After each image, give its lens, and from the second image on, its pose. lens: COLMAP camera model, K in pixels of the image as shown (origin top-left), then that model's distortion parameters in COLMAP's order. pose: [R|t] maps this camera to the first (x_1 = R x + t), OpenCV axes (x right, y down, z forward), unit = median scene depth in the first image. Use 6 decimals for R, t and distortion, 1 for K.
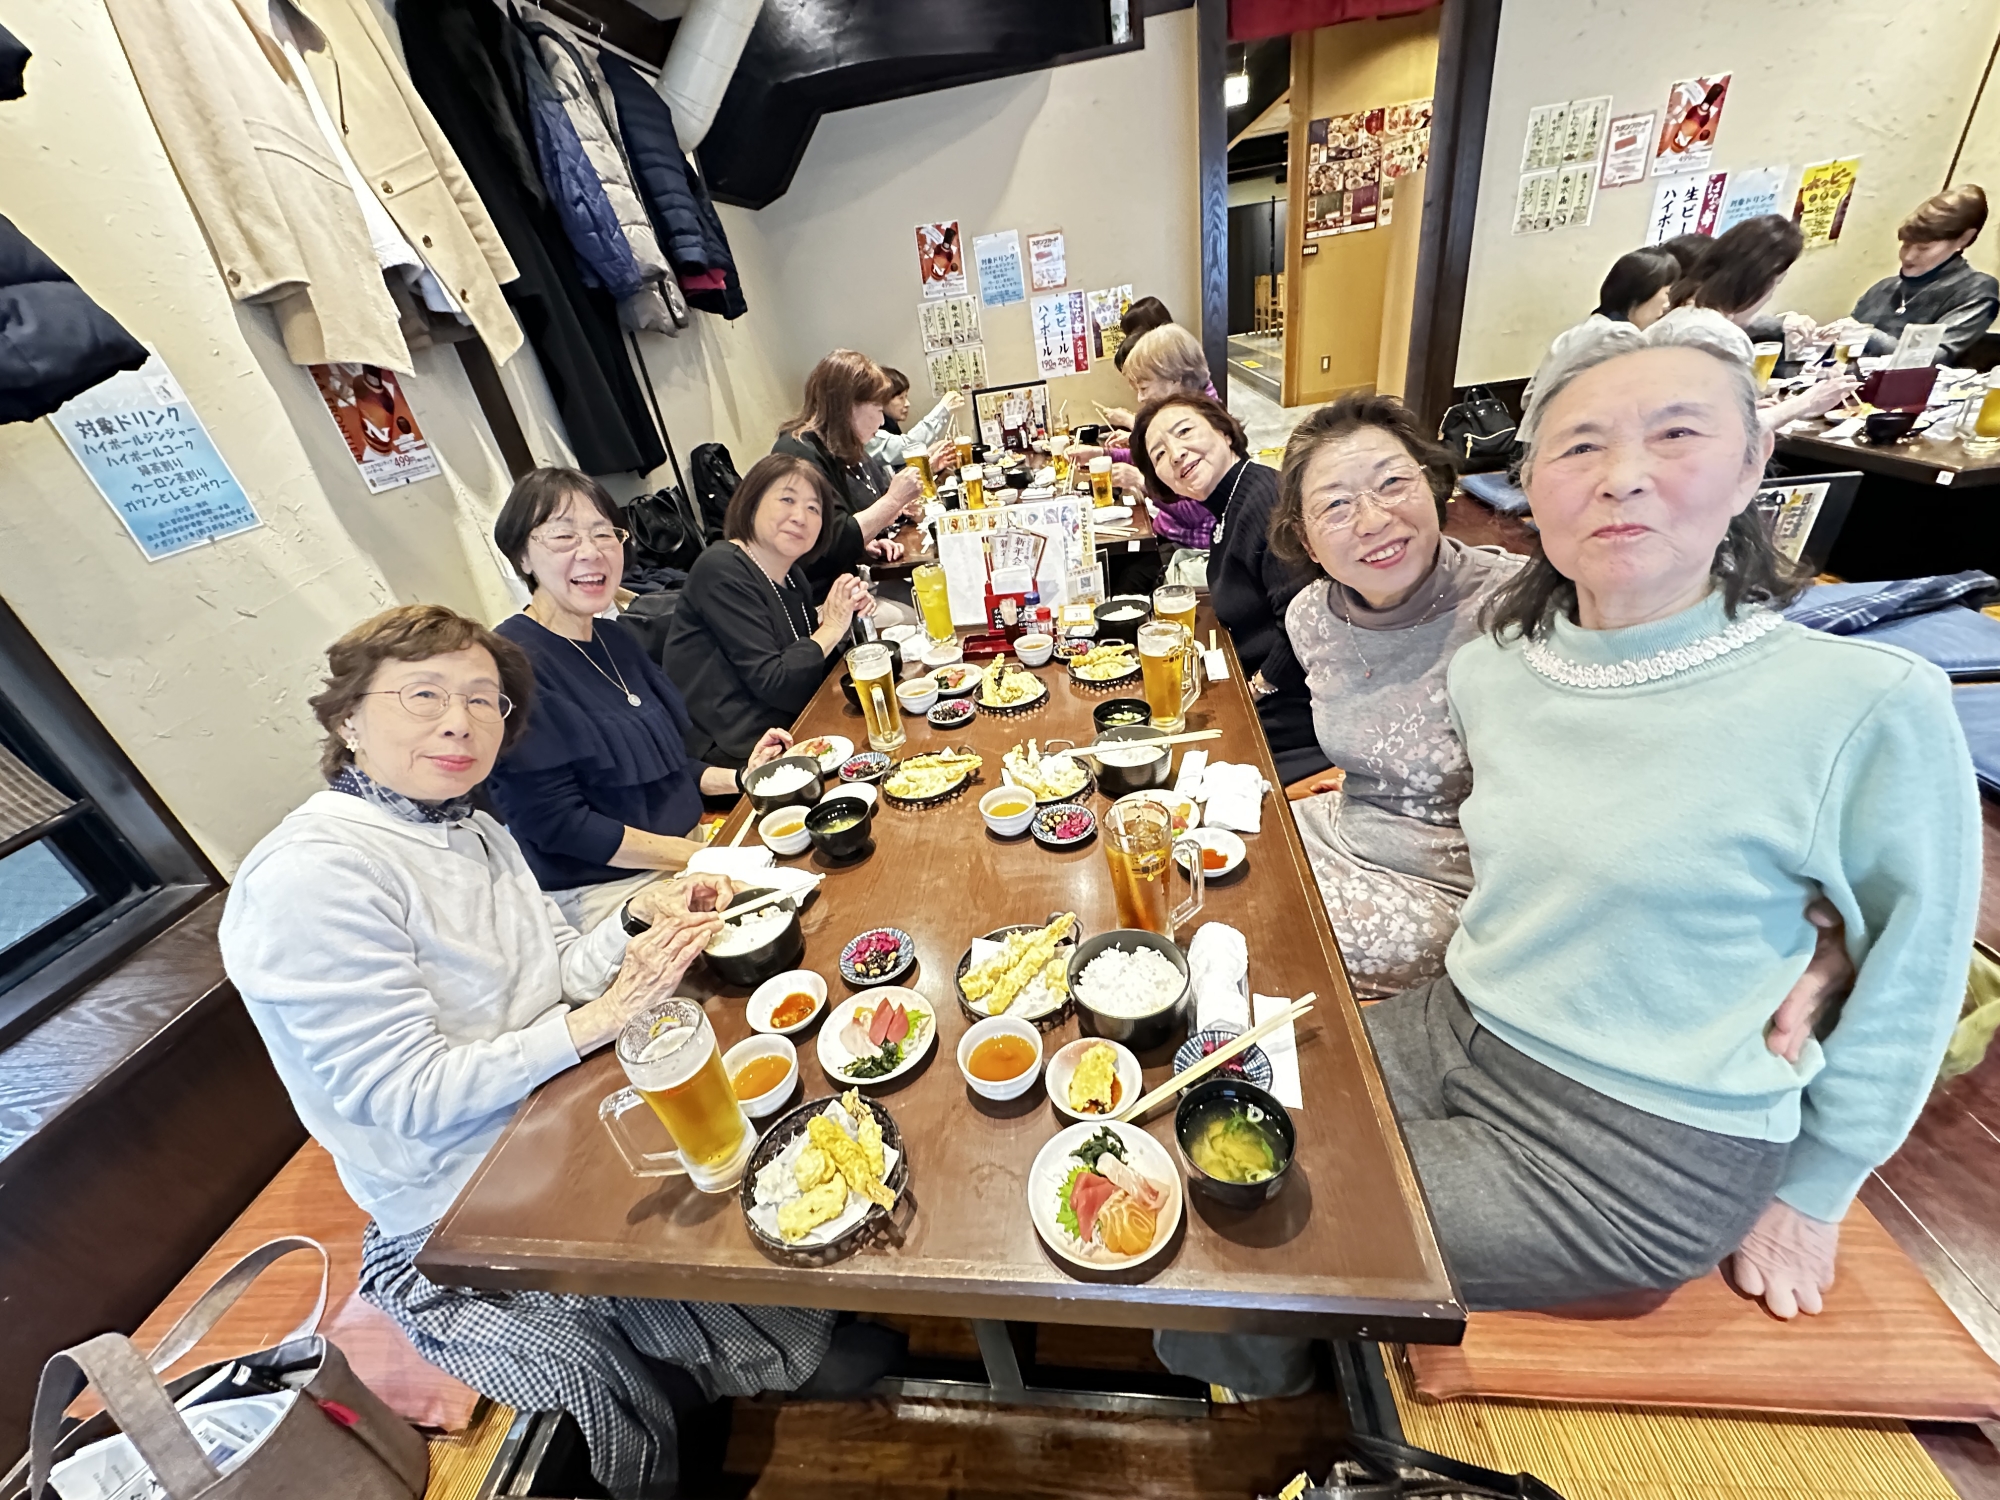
lens RADIAL K [[794.3, 0, 997.1], [0, 794.3, 748.0], [0, 0, 1]] dist [-0.002855, 0.000400]
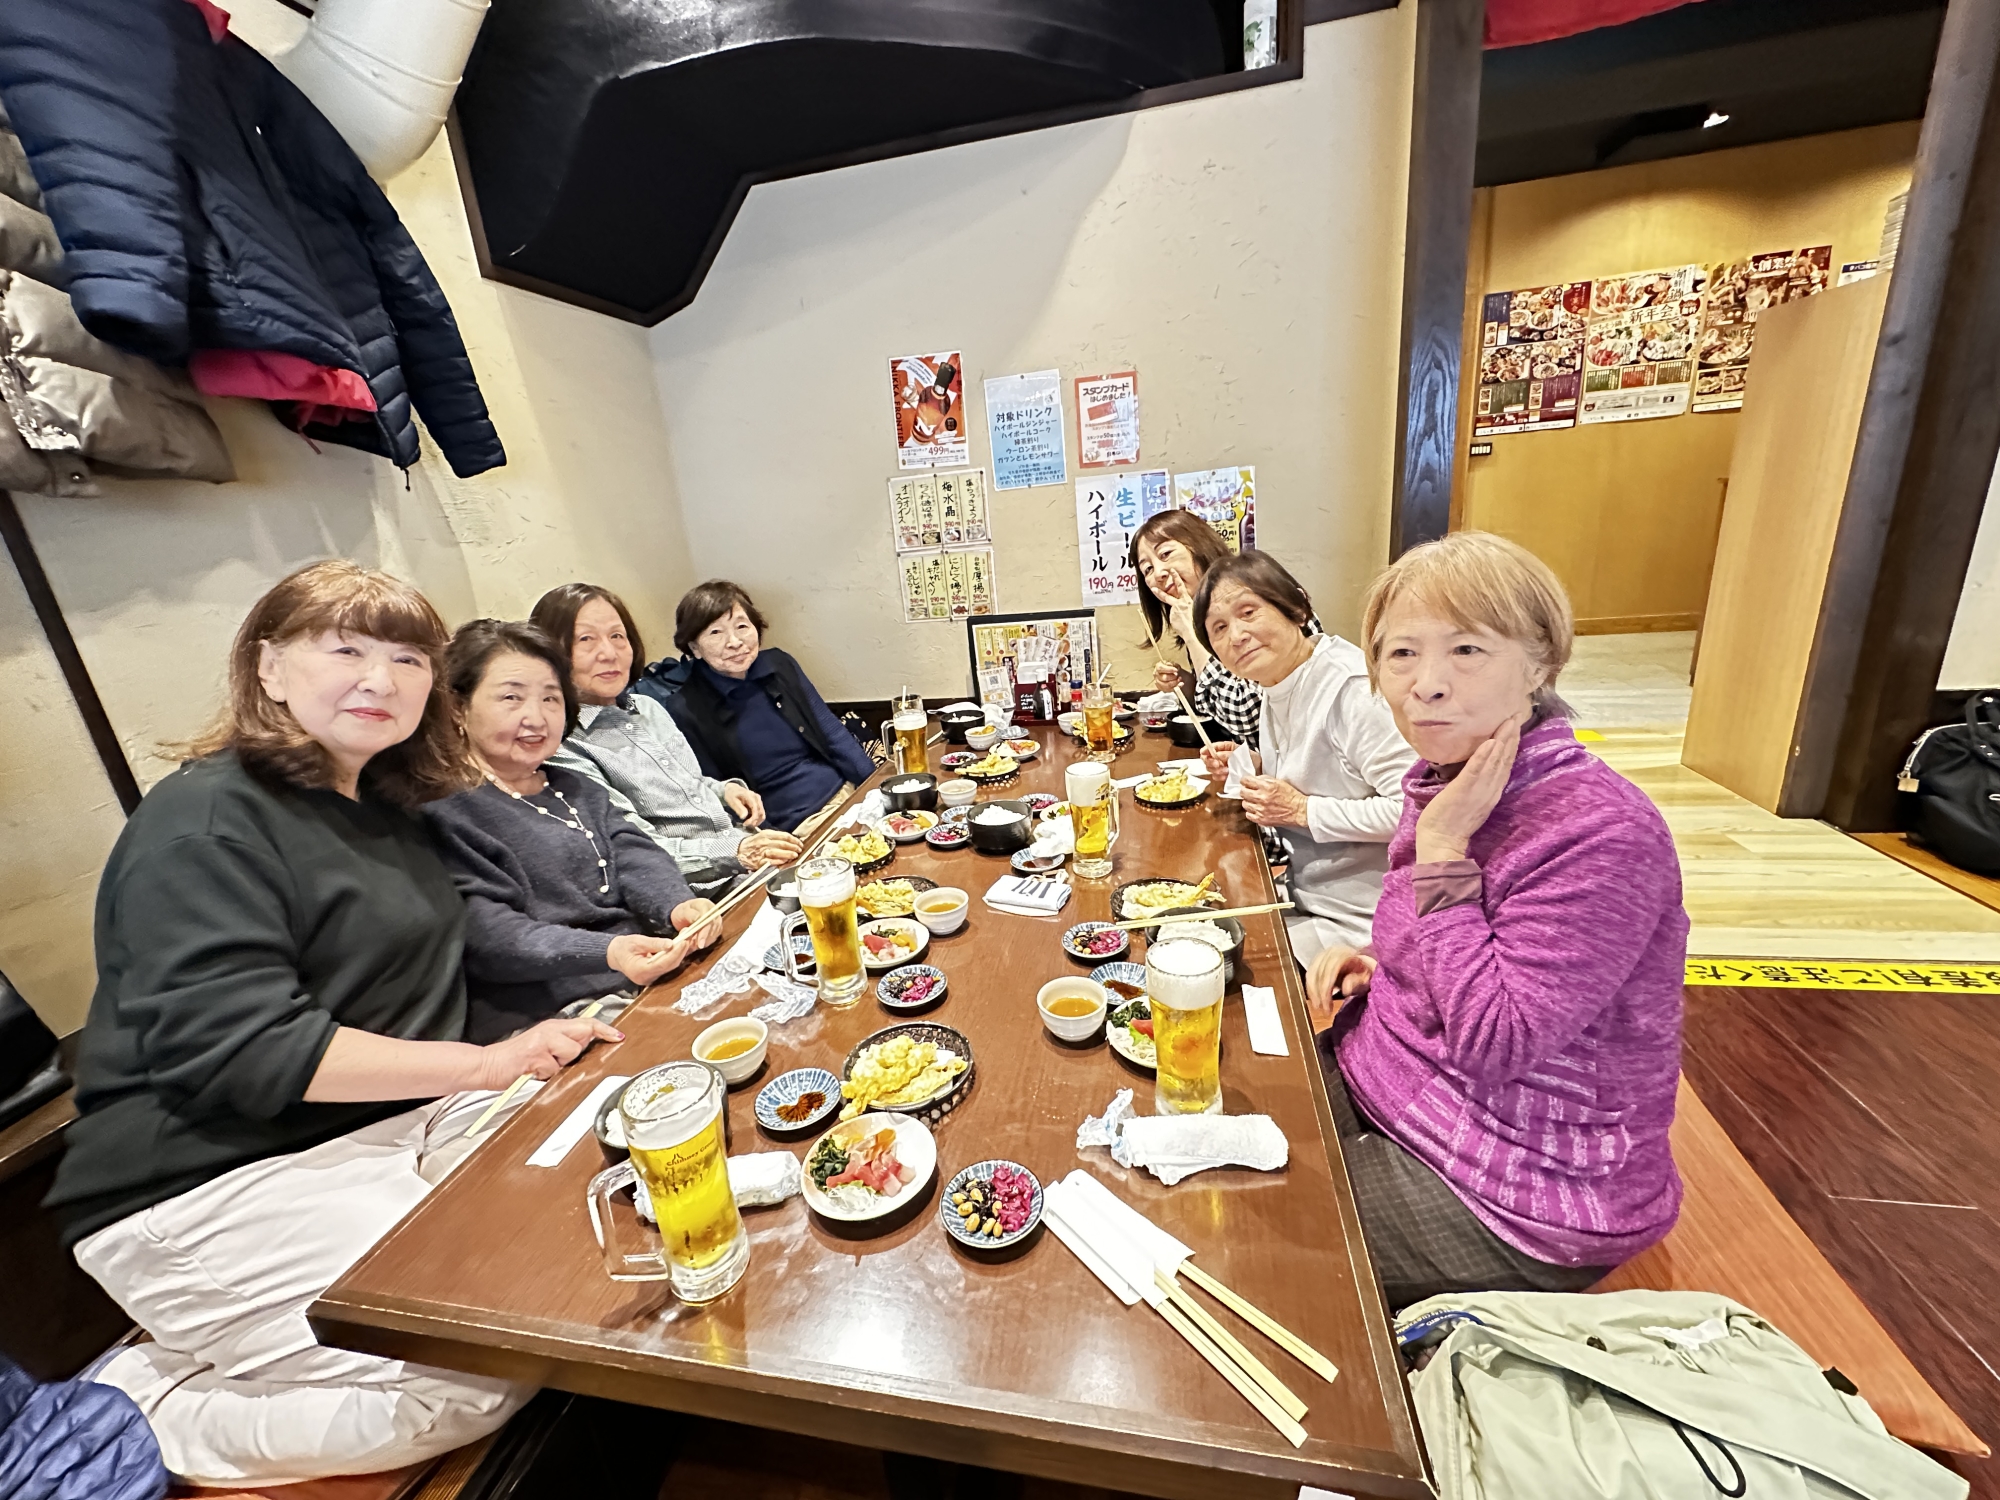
lens RADIAL K [[794.3, 0, 997.1], [0, 794.3, 748.0], [0, 0, 1]] dist [-0.002855, 0.000400]
pose [[0.992154, 0.083573, -0.092987, 0.053238], [-0.100777, 0.974765, -0.199193, -0.240159], [0.073994, 0.207001, 0.975538, 0.446598]]
